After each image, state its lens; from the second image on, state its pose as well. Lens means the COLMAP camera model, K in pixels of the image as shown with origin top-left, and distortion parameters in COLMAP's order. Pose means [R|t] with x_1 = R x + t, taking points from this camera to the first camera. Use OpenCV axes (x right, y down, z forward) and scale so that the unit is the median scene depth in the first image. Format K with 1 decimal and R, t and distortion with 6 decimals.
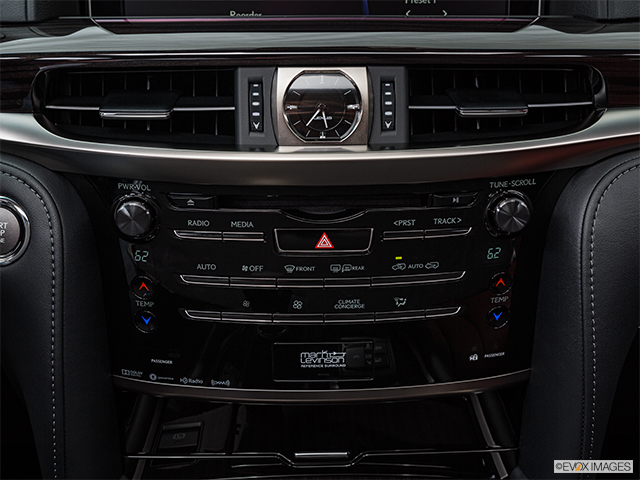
lens RADIAL K [[921.1, 0, 318.4], [0, 921.1, 242.5], [0, 0, 1]] dist [-0.008961, 0.000000]
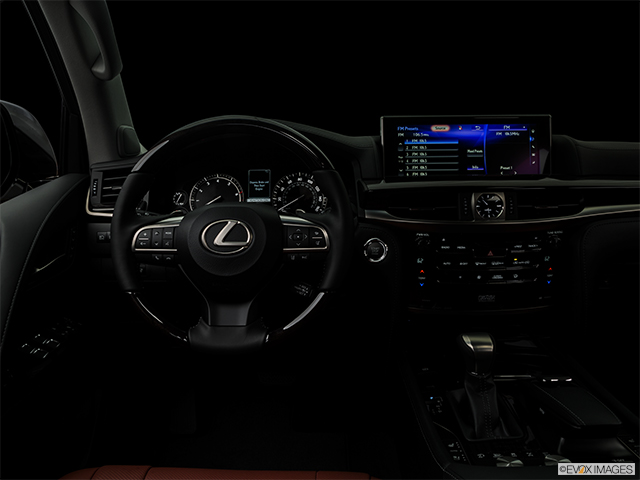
lens RADIAL K [[513.3, 0, 319.5], [0, 513.3, 236.8], [0, 0, 1]] dist [-0.092496, 0.025310]
pose [[0.998246, -0.010573, -0.058244, -0.417759], [0.002365, 0.990258, -0.139223, 0.161511], [0.059148, 0.138841, 0.988547, -0.564237]]
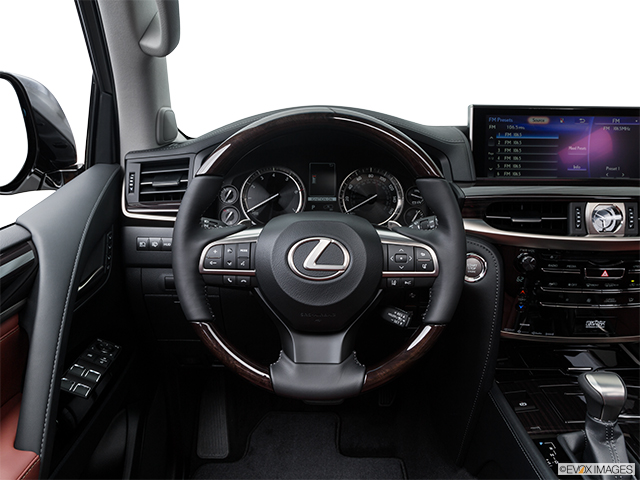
lens RADIAL K [[567.0, 0, 323.7], [0, 567.0, 240.3], [0, 0, 1]] dist [-0.075562, 0.043860]
pose [[0.999136, 0.011147, -0.040042, -0.665856], [-0.014496, 0.996331, -0.084348, 0.045524], [0.038954, 0.084855, 0.995632, -0.490520]]
